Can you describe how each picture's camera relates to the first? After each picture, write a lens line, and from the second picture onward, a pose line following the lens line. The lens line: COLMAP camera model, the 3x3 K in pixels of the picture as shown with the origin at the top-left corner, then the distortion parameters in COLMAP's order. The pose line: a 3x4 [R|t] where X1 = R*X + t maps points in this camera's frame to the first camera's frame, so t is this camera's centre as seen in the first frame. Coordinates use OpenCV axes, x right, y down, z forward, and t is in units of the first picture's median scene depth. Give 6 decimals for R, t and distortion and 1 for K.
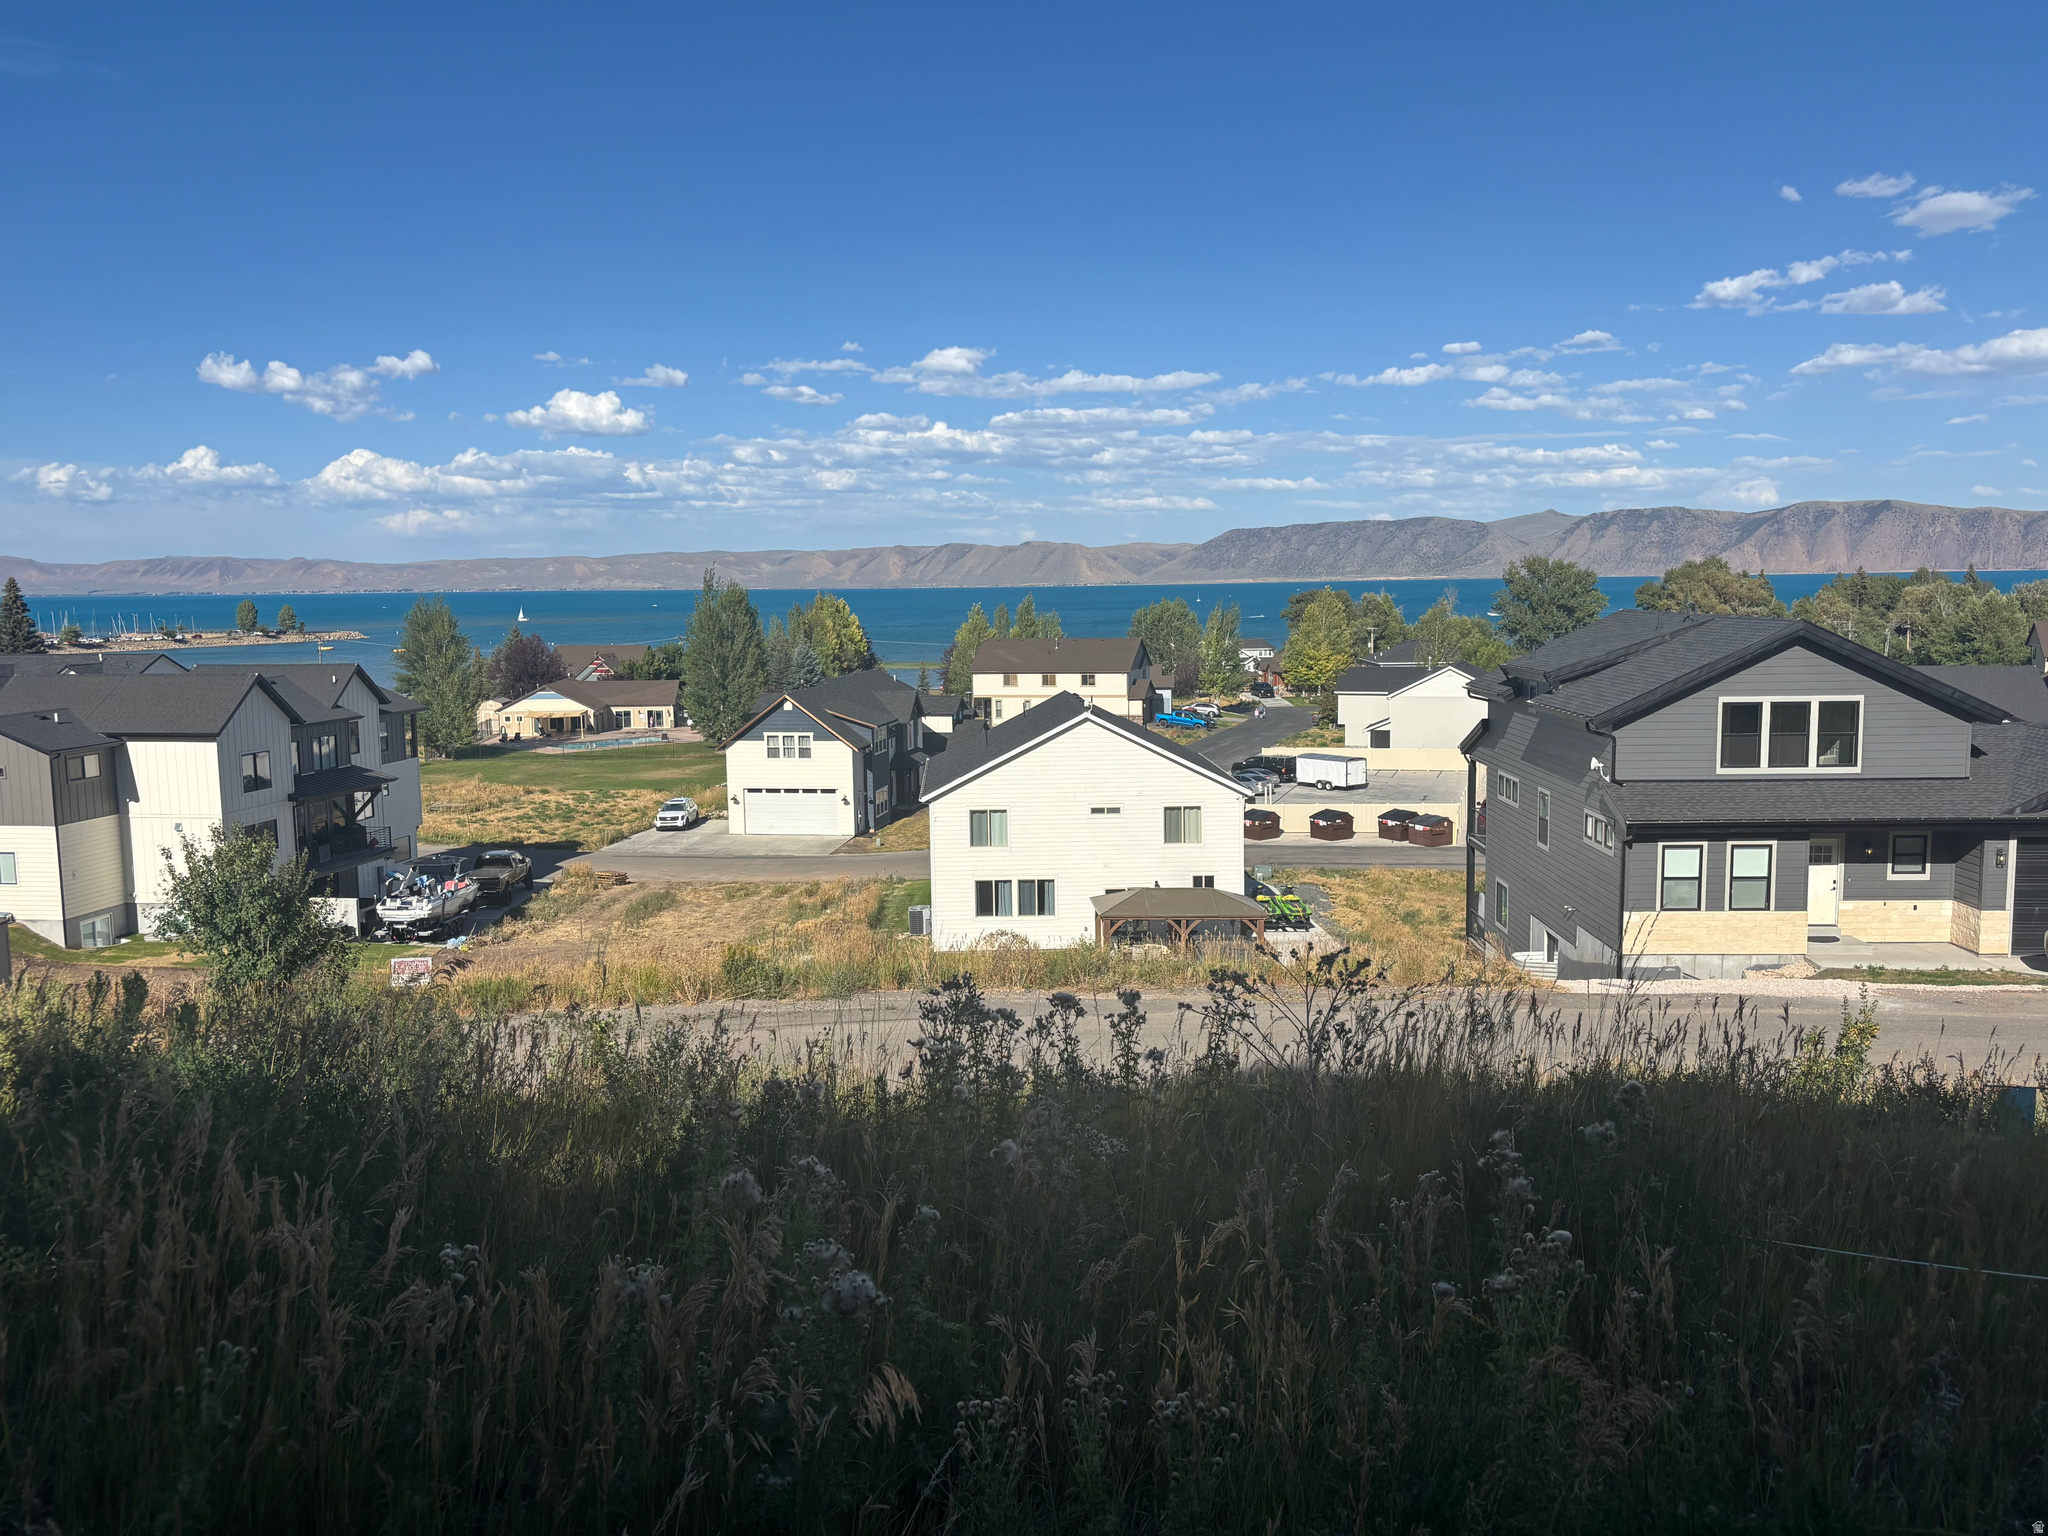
lens RADIAL K [[1660.5, 0, 1013.0], [0, 1660.5, 768.3], [0, 0, 1]] dist [0.069794, -0.097480]
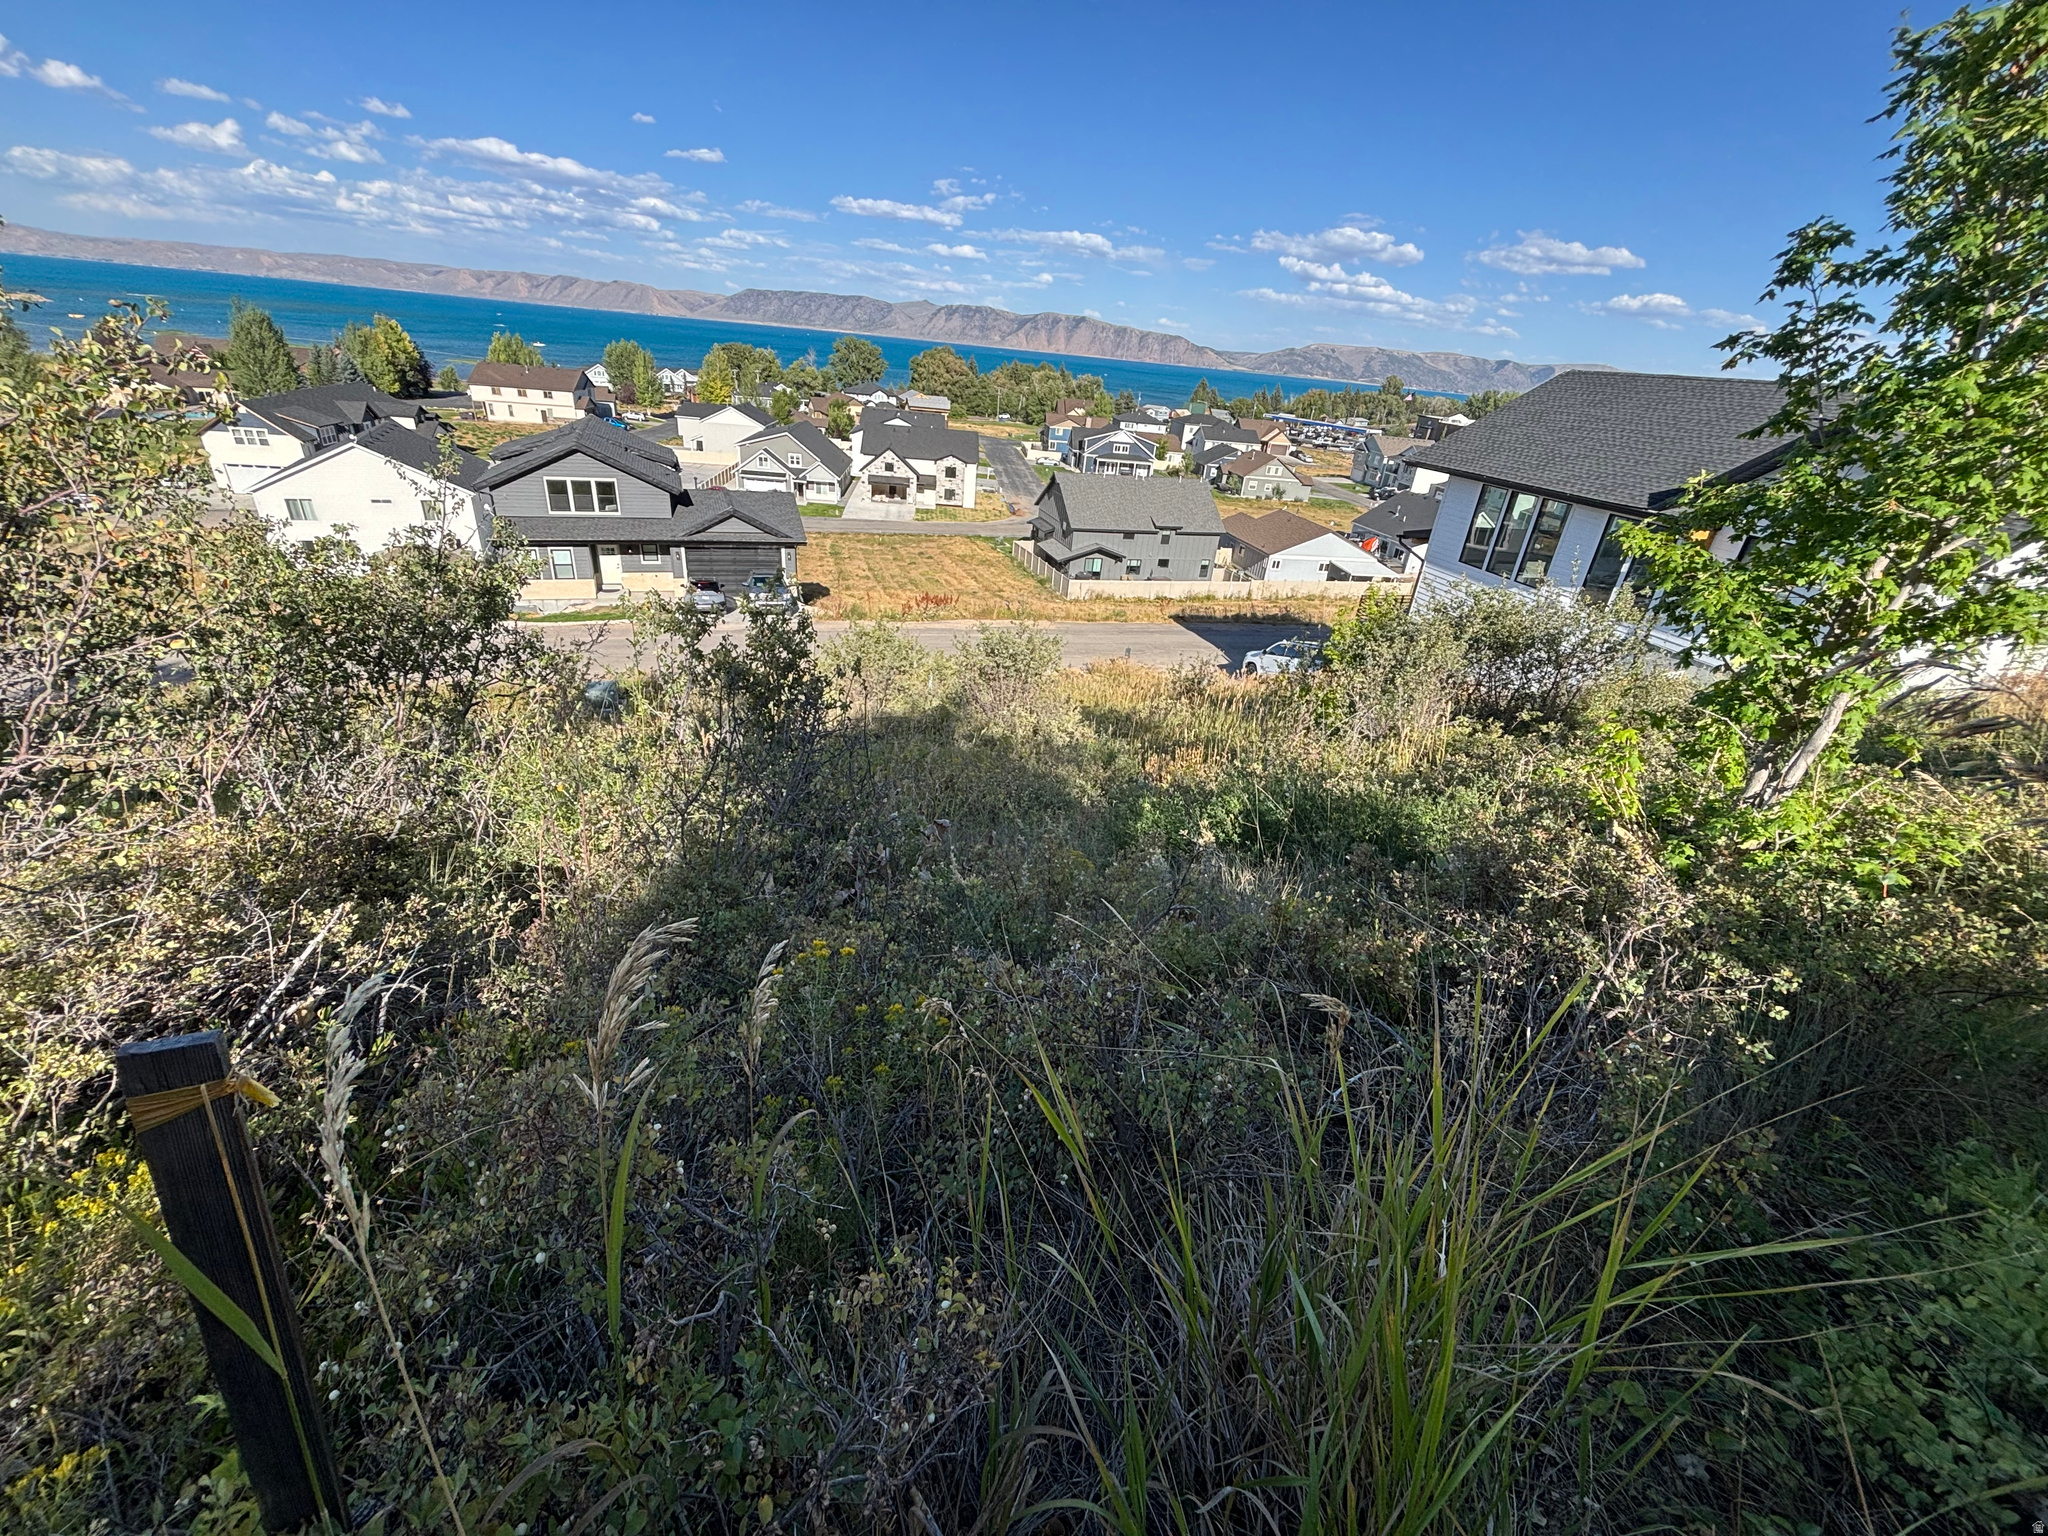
lens RADIAL K [[820.8, 0, 1028.8], [0, 820.8, 778.1], [0, 0, 1]] dist [-0.001307, -0.000333]
pose [[0.909721, -0.105514, 0.401589, 0.242909], [-0.053866, 0.929011, 0.366111, -0.046998], [-0.411710, -0.354691, 0.839457, -0.119554]]
